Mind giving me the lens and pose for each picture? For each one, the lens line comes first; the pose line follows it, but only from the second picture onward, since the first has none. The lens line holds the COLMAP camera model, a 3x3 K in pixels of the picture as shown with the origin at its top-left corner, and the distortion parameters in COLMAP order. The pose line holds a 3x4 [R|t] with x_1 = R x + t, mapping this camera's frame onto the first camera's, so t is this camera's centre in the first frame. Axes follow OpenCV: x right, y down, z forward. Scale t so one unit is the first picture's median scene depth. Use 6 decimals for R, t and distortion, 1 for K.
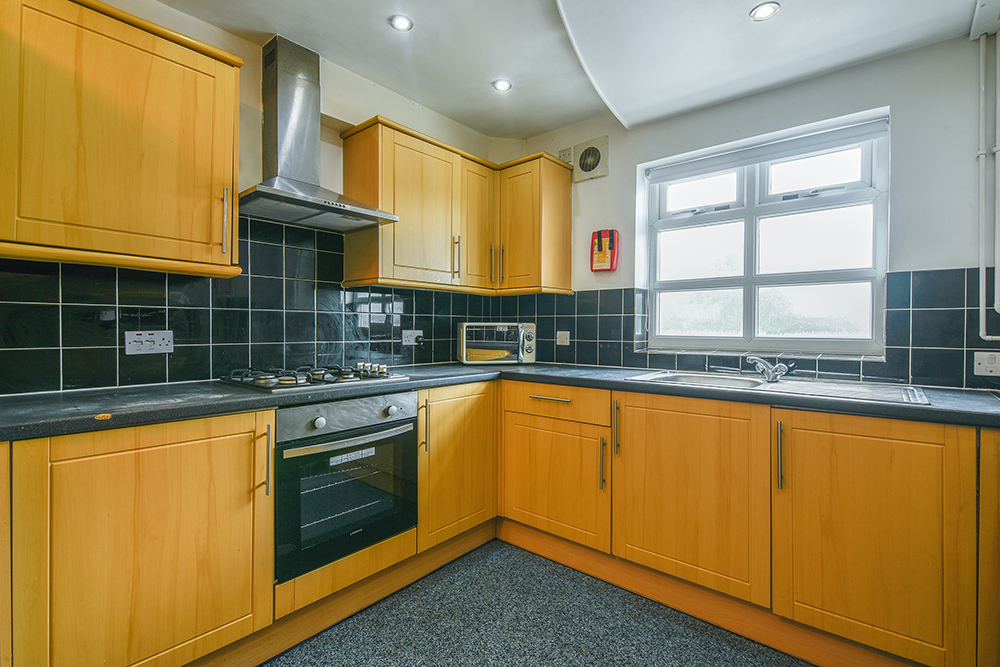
lens RADIAL K [[454.1, 0, 499.6], [0, 454.1, 333.4], [0, 0, 1]] dist [0.016737, -0.001528]
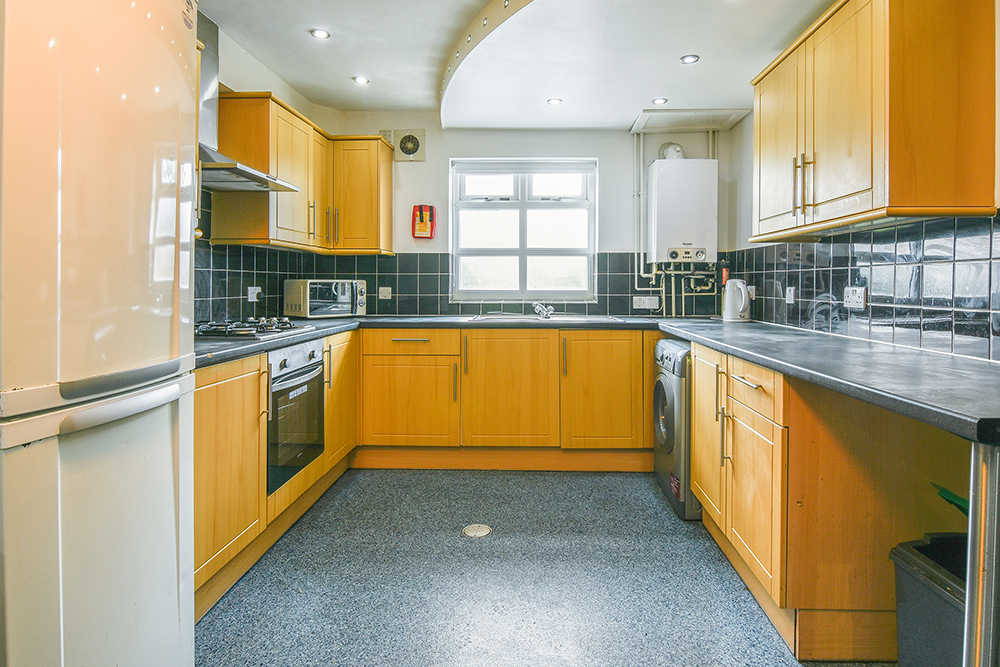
lens RADIAL K [[480.2, 0, 533.4], [0, 480.2, 288.8], [0, 0, 1]] dist [-0.000253, 0.000061]
pose [[0.788237, -0.007570, 0.615325, -0.385608], [0.008890, 0.999960, 0.000914, 0.001839], [-0.615307, 0.004749, 0.788273, -0.239196]]
